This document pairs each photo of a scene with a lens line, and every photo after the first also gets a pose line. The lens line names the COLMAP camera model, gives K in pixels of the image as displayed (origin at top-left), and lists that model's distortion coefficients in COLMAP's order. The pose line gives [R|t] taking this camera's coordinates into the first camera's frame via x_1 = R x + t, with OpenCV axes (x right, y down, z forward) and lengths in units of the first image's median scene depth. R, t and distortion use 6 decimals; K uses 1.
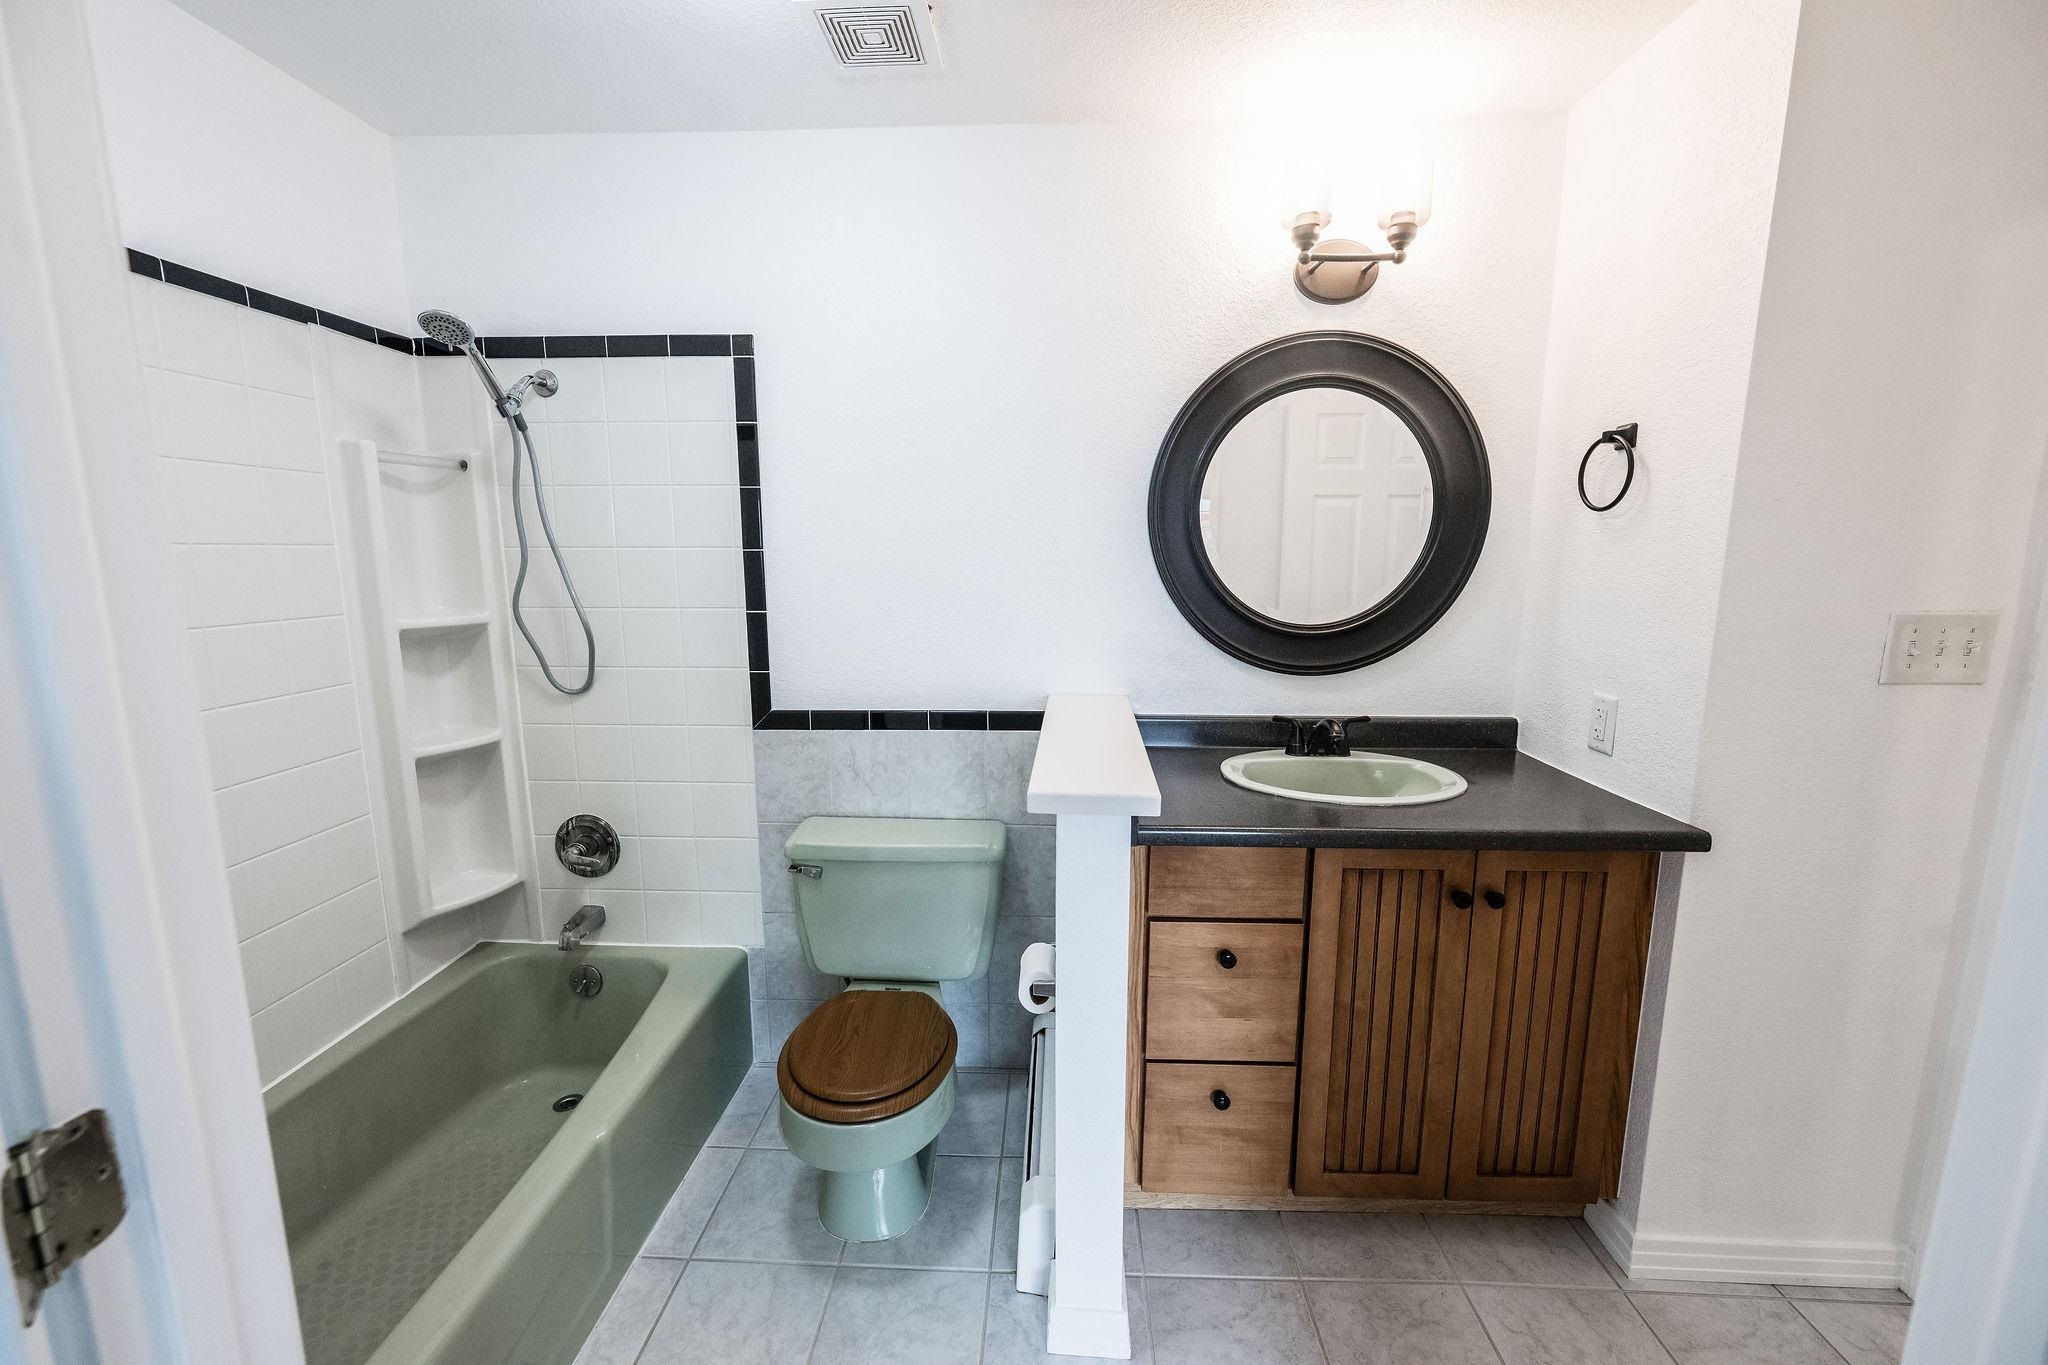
lens RADIAL K [[807.0, 0, 1030.4], [0, 807.0, 675.6], [0, 0, 1]] dist [-0.004473, 0.000122]
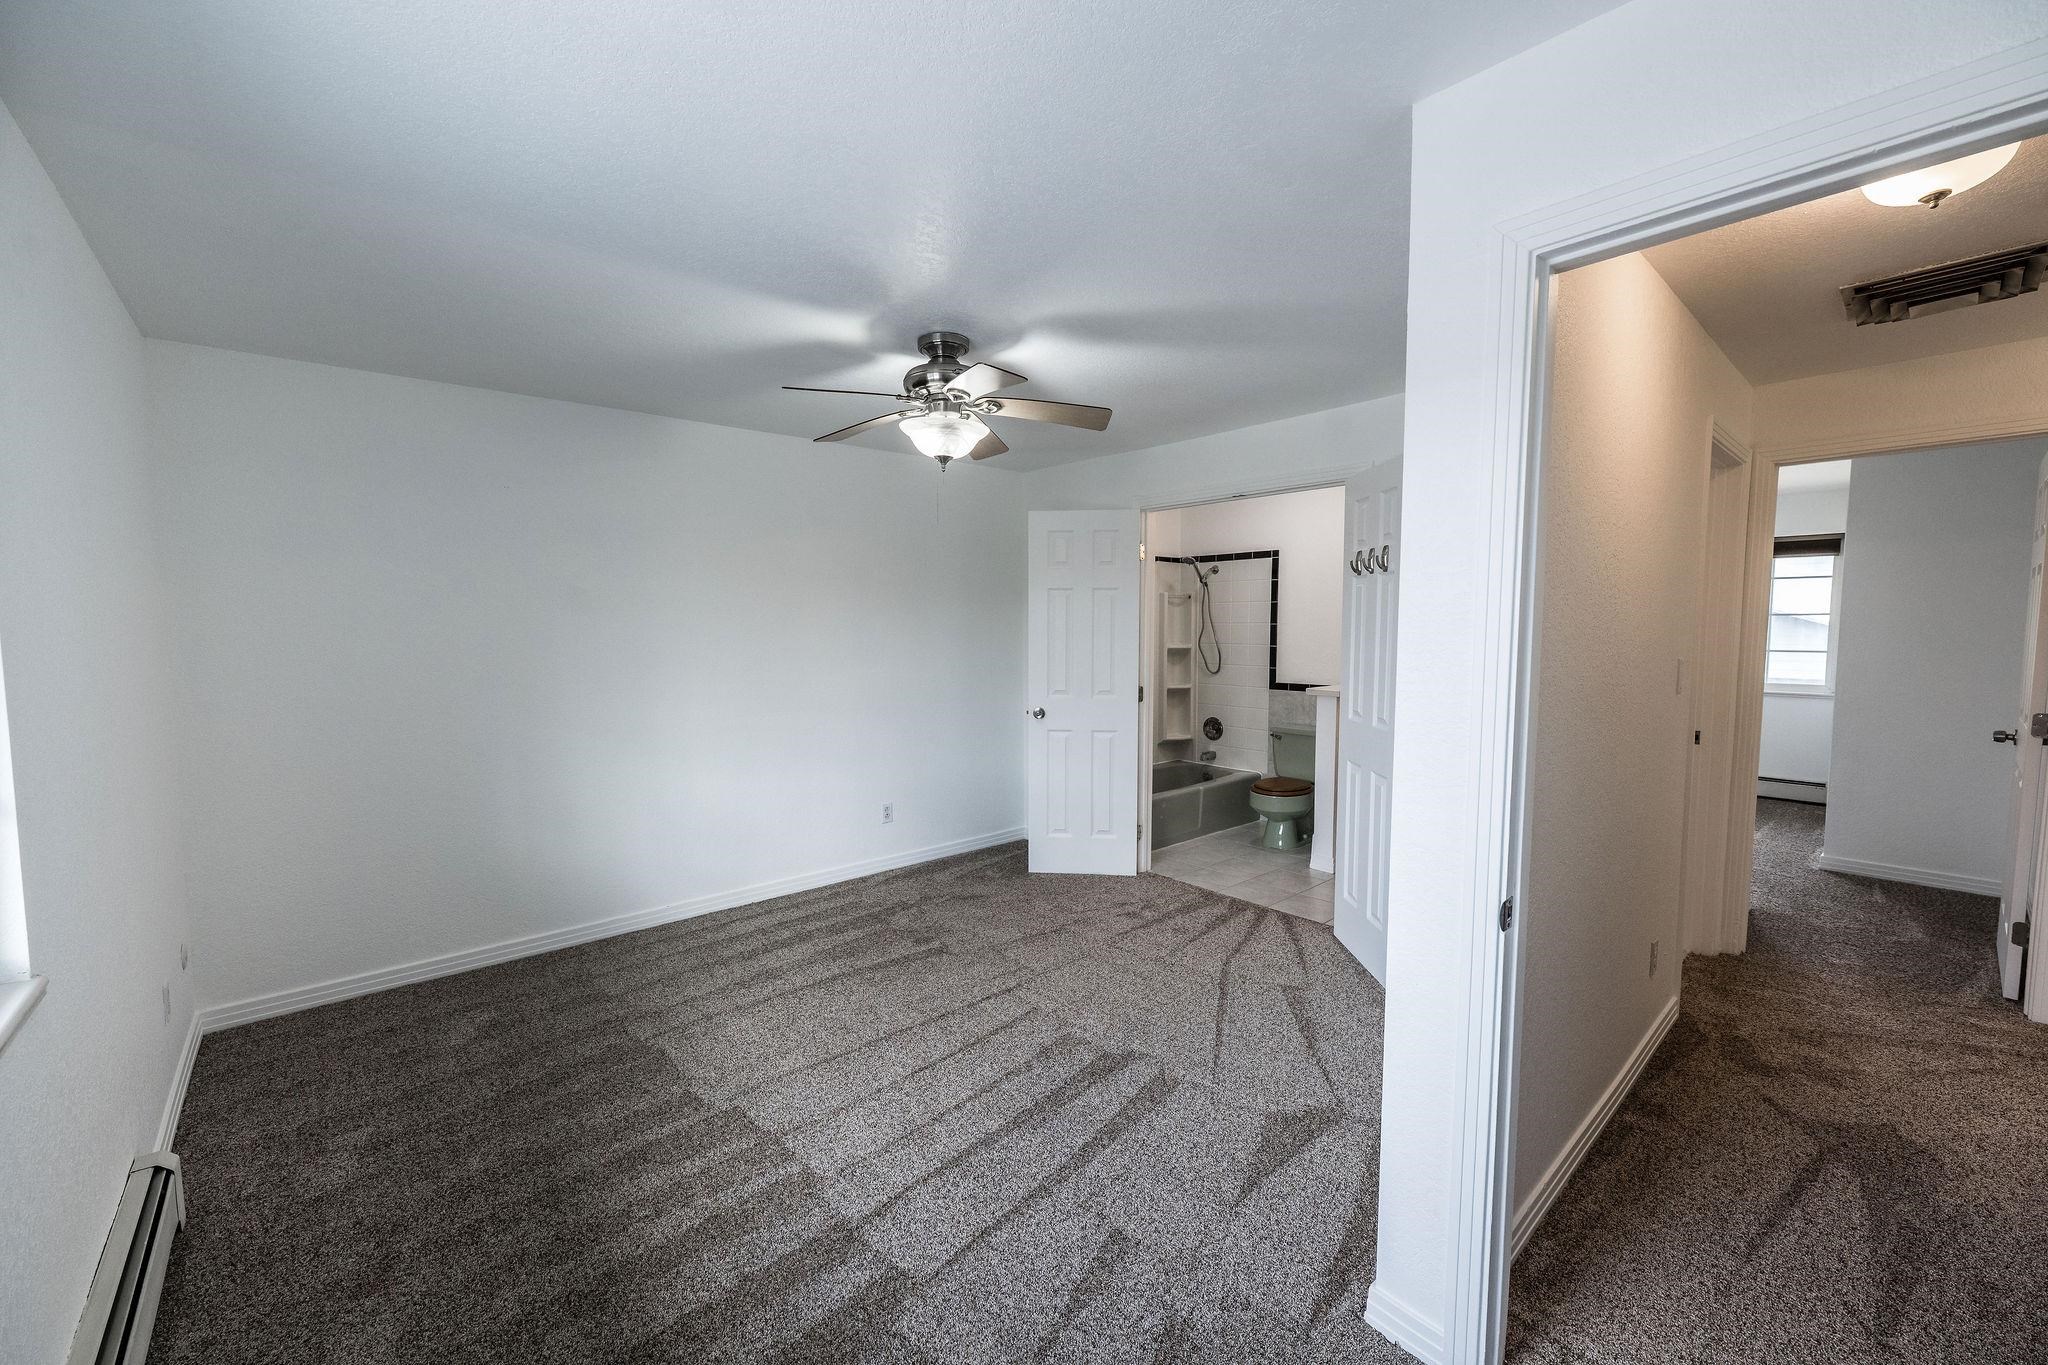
lens RADIAL K [[807.0, 0, 1024.9], [0, 807.0, 691.6], [0, 0, 1]] dist [-0.004473, 0.000122]
pose [[0.691606, 0.055215, -0.720161, 1.107522], [-0.110555, 0.993417, -0.030005, 0.260770], [0.713764, 0.100369, 0.693158, -1.559606]]
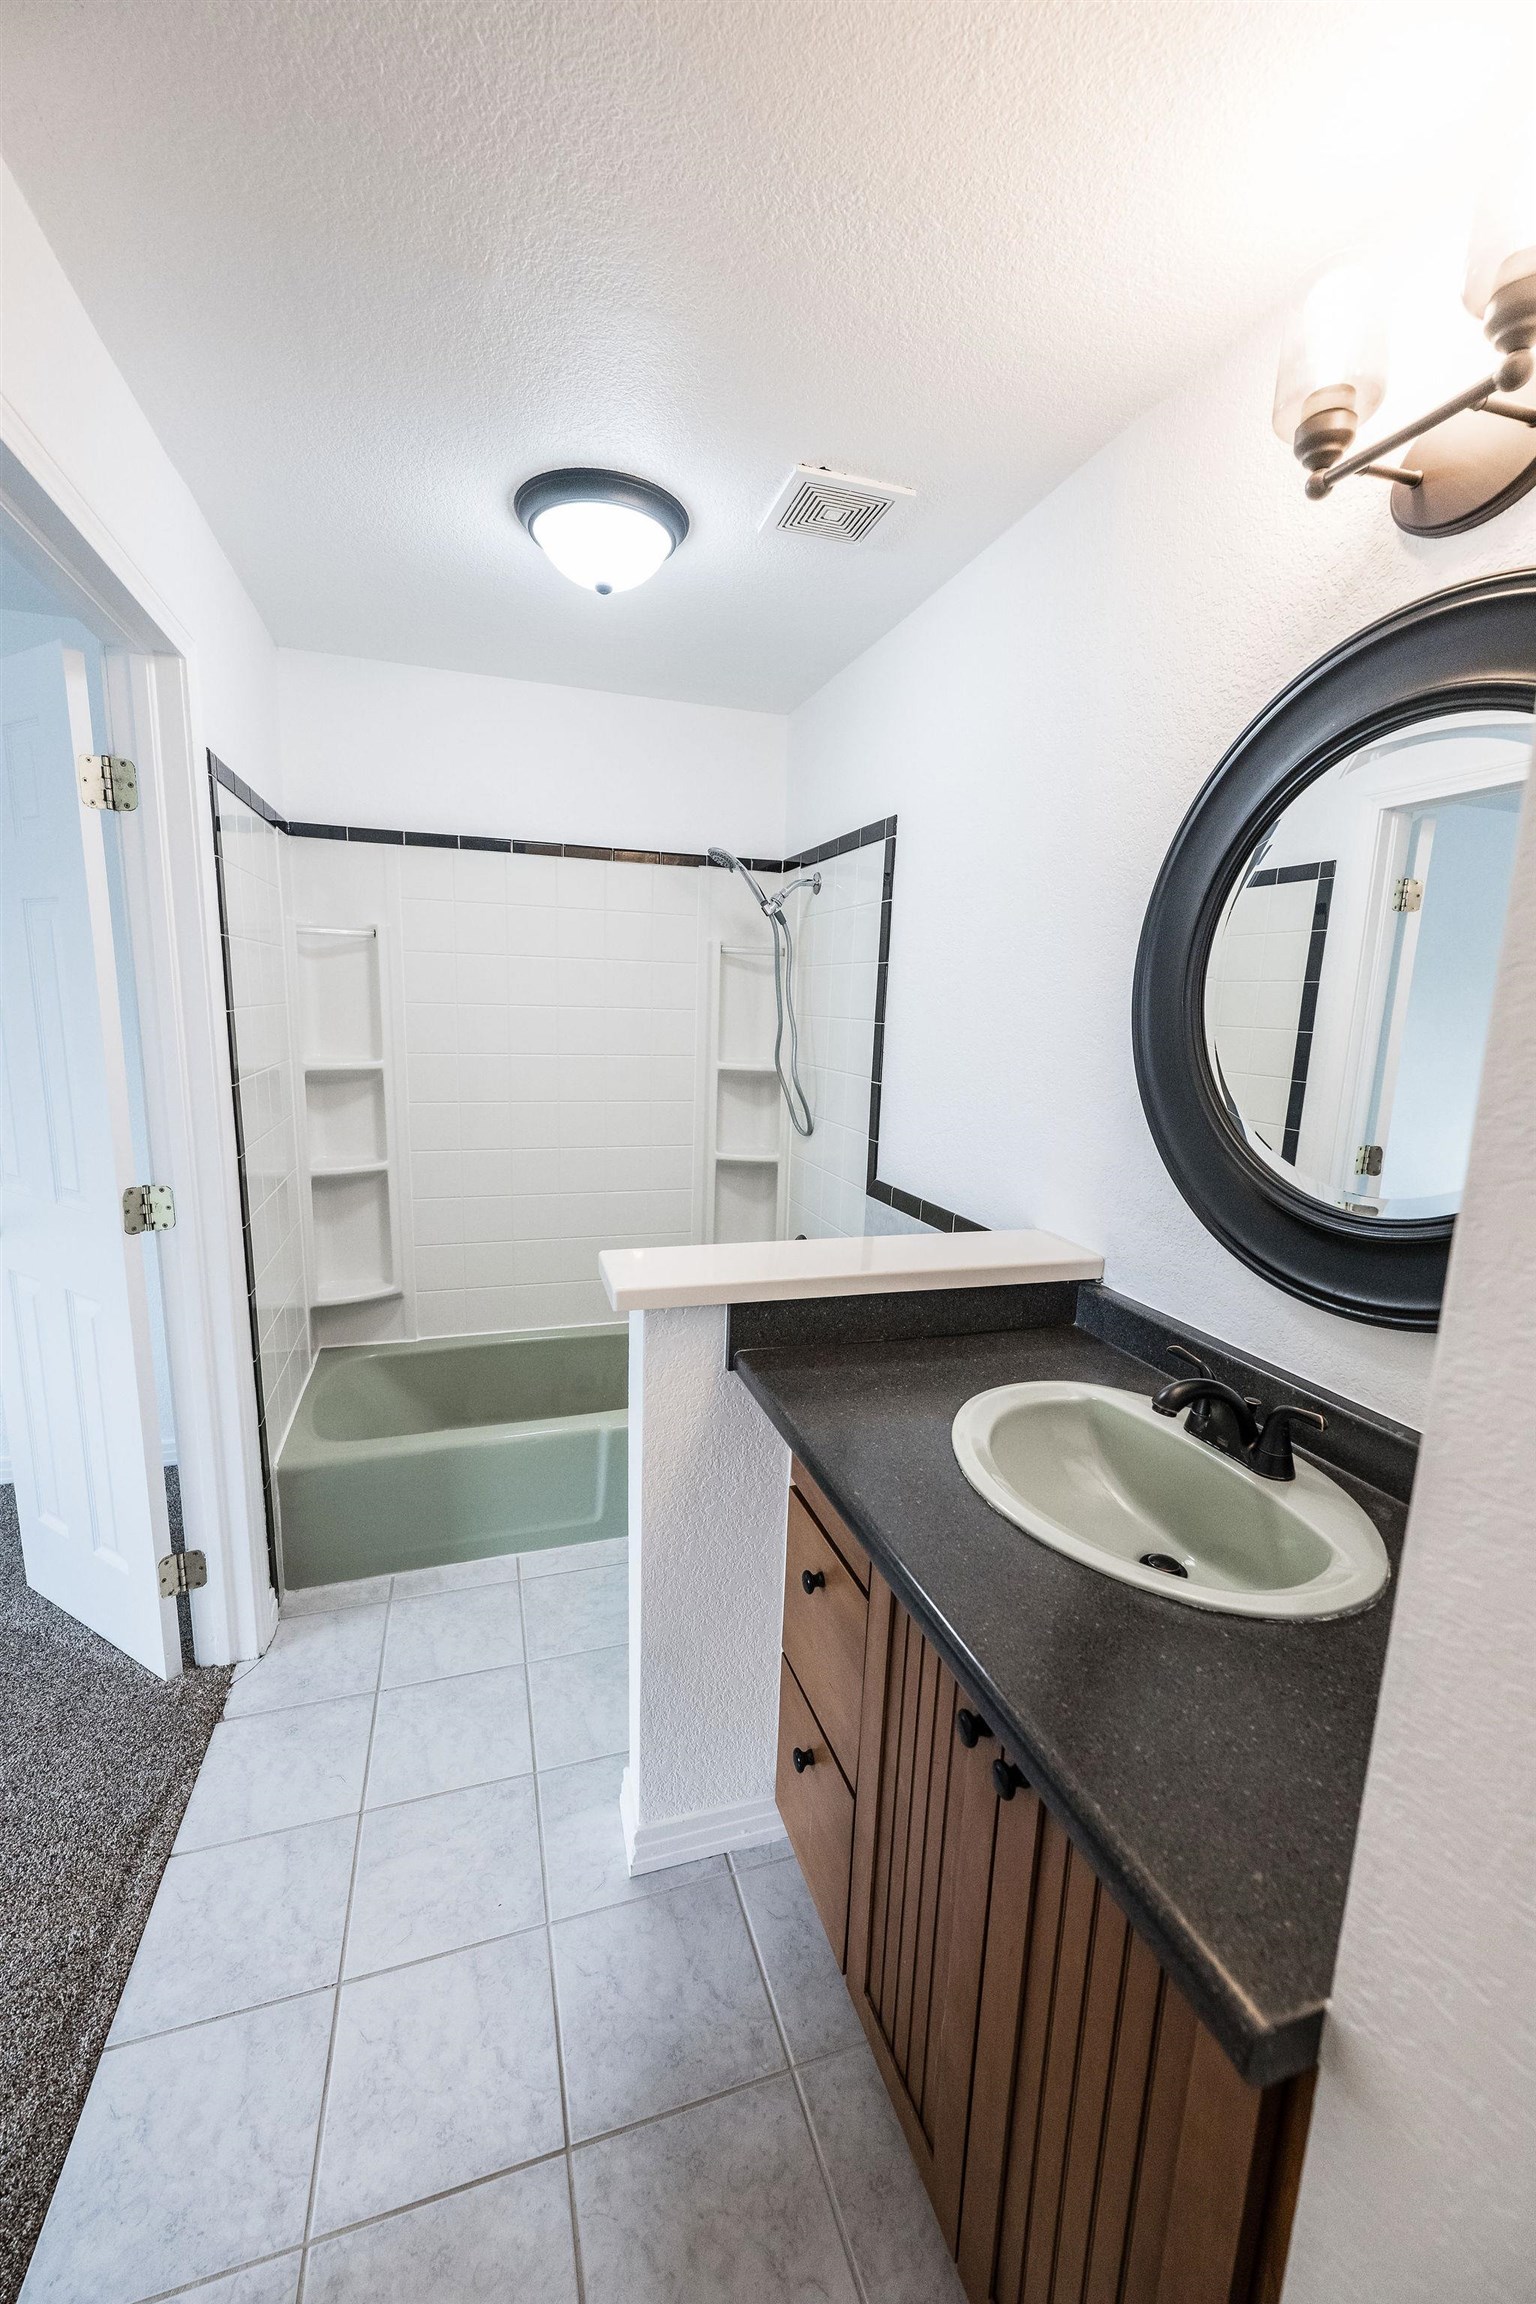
lens RADIAL K [[907.9, 0, 761.8], [0, 907.9, 1160.8], [0, 0, 1]] dist [-0.004473, 0.000122]
pose [[0.340778, 0.181316, -0.922494, 0.728818], [-0.172225, 0.976661, 0.128341, -0.110358], [0.924234, 0.115141, 0.364052, 0.464093]]
